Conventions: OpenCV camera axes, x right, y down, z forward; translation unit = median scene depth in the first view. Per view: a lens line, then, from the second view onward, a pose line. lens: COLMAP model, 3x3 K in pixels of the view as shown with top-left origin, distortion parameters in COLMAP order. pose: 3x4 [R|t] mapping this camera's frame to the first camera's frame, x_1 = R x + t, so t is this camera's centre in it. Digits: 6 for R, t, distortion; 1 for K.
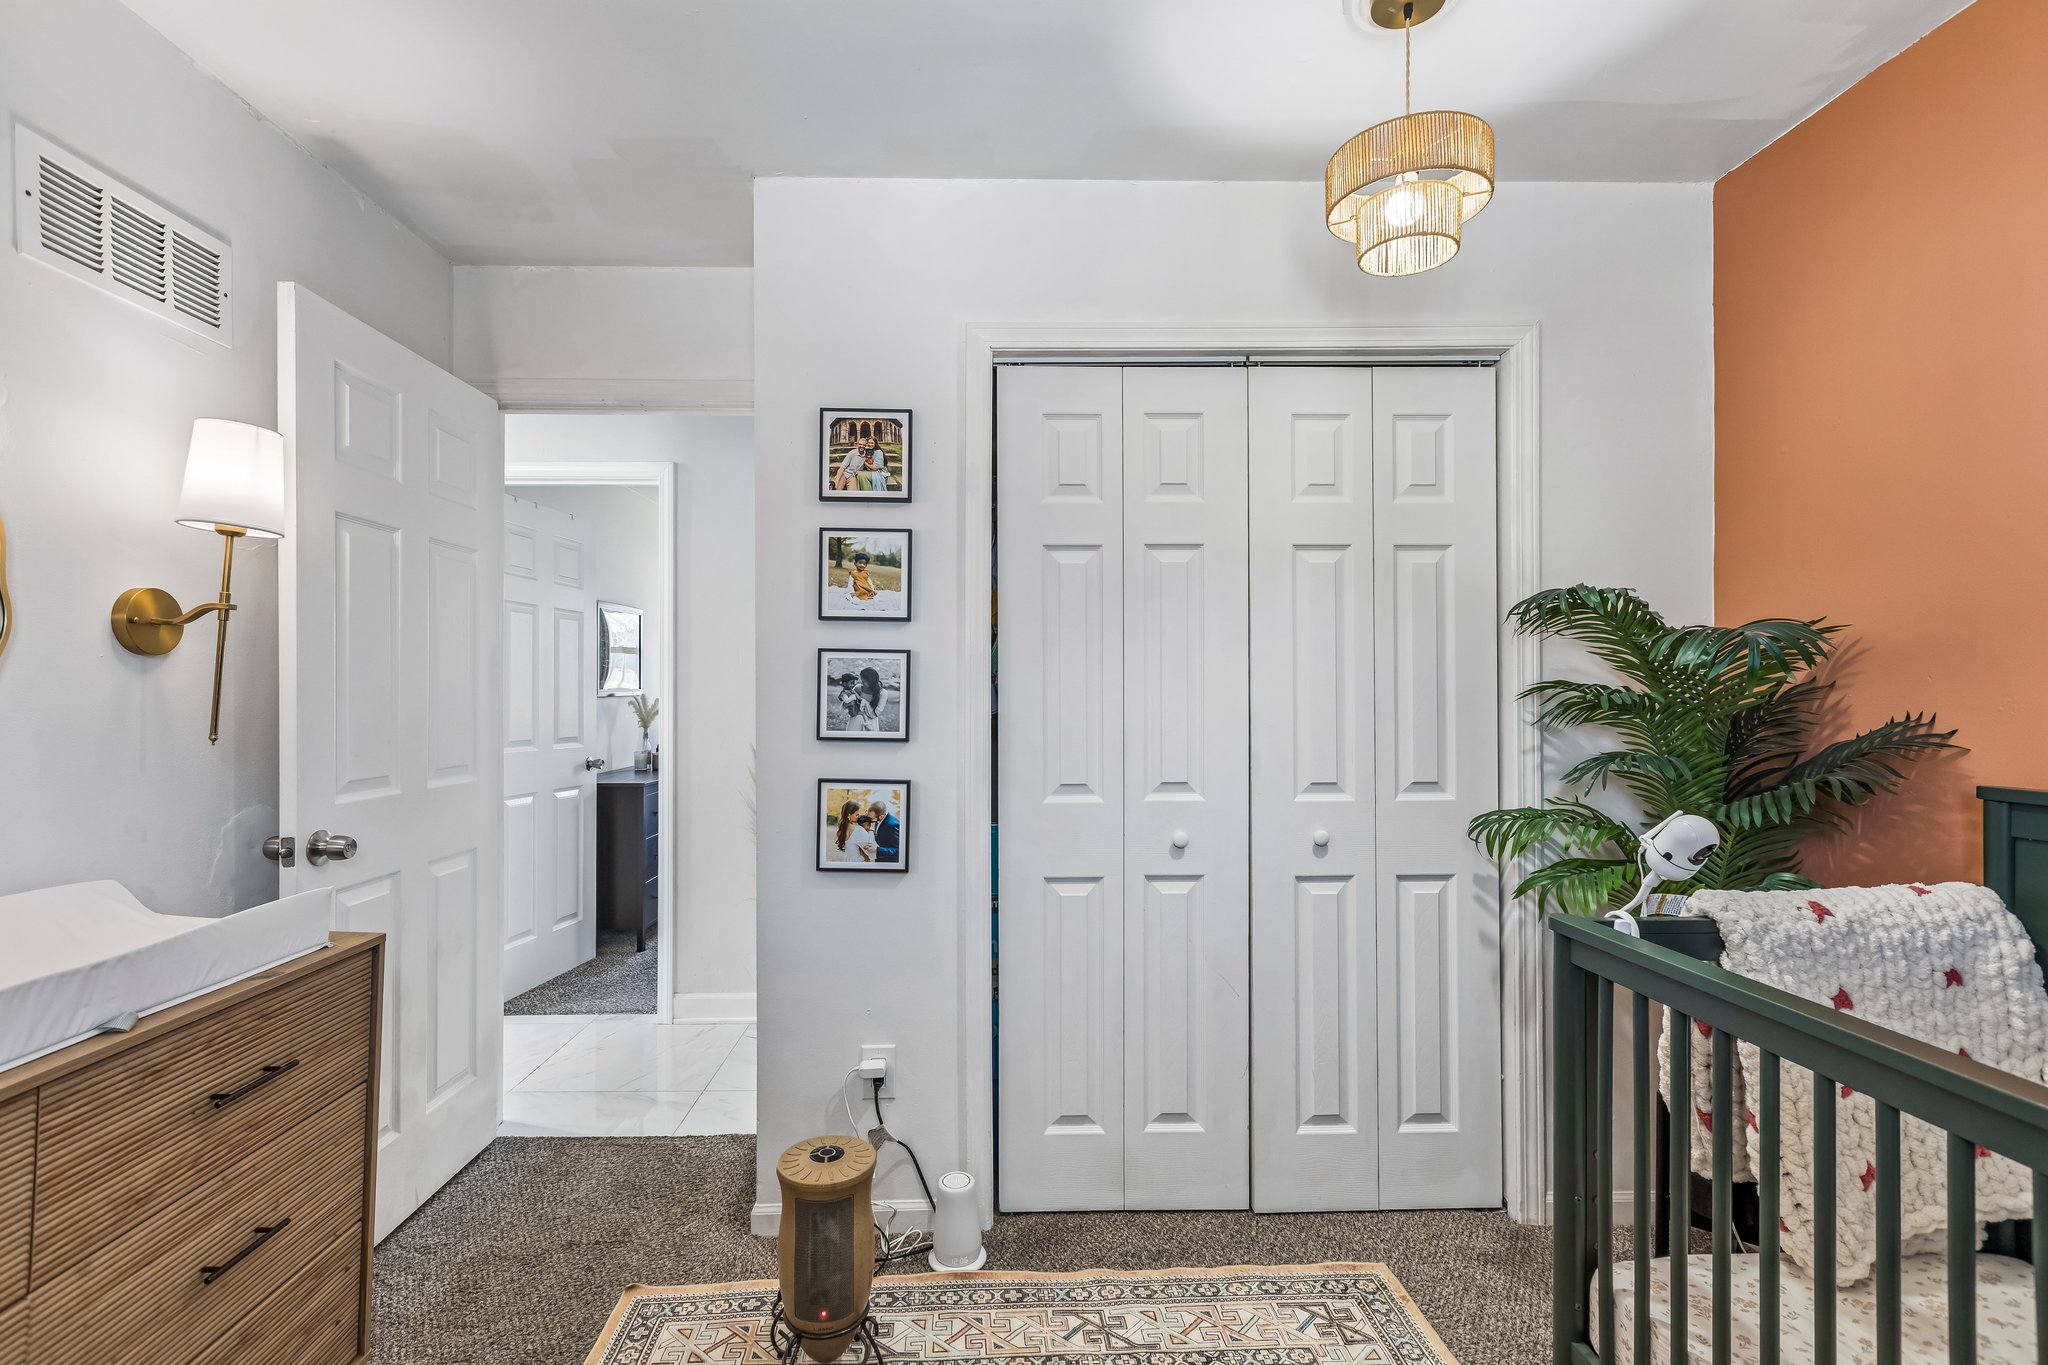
lens RADIAL K [[947.7, 0, 1024.0], [0, 947.7, 682.5], [0, 0, 1]] dist [0.000465, -0.000537]
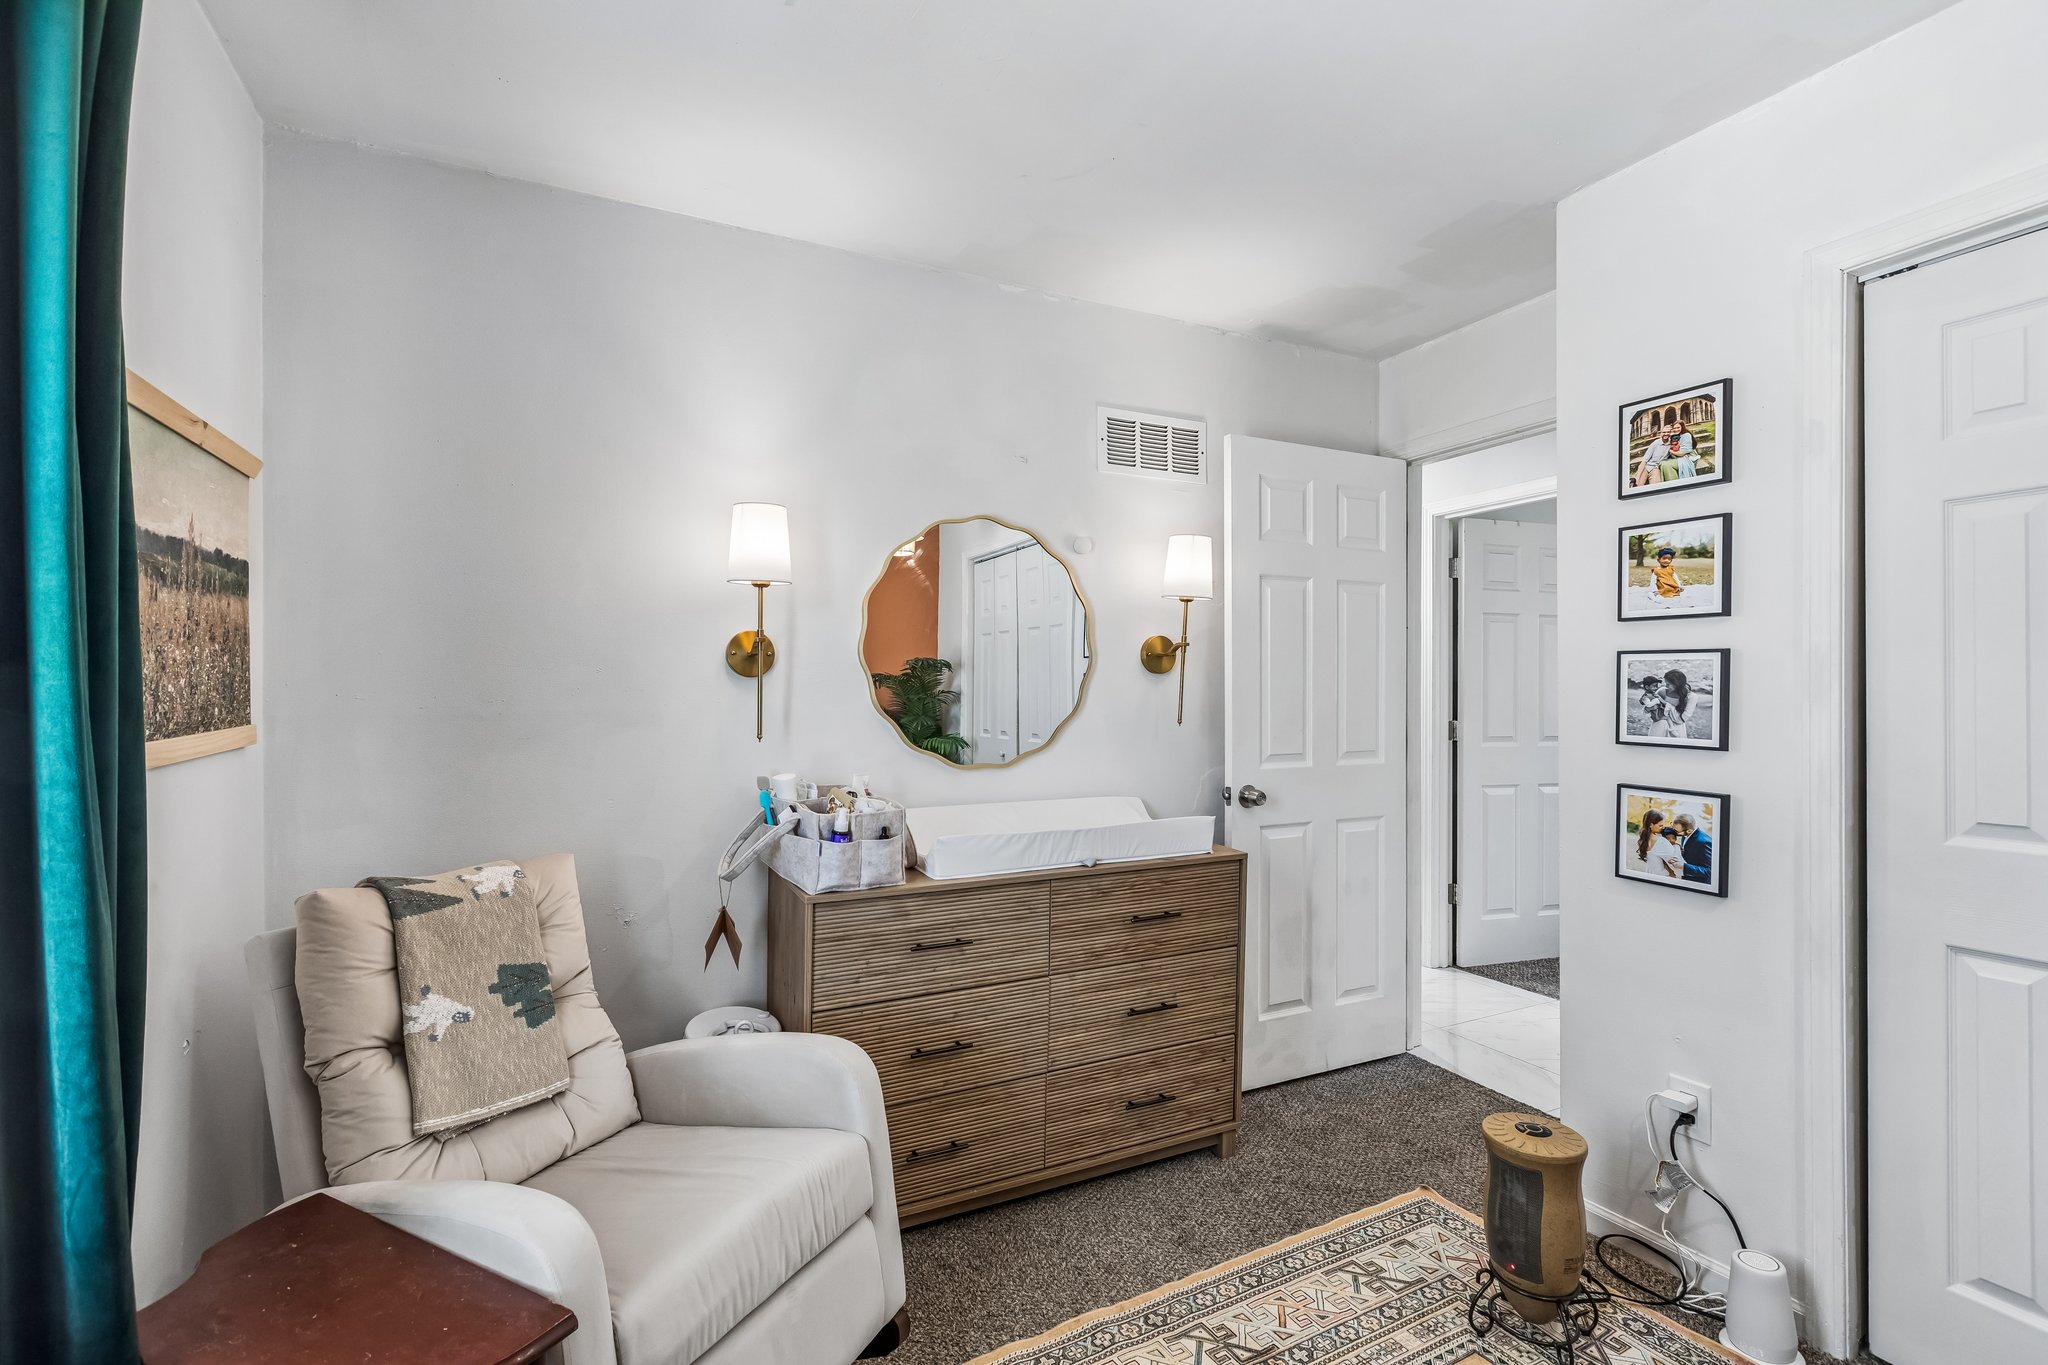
lens RADIAL K [[947.7, 0, 1024.0], [0, 947.7, 682.5], [0, 0, 1]] dist [0.000465, -0.000537]
pose [[0.413725, -0.010786, -0.910338, 0.422241], [0.007265, 0.999937, -0.008546, 0.000418], [0.910373, -0.003078, 0.413778, 0.031378]]
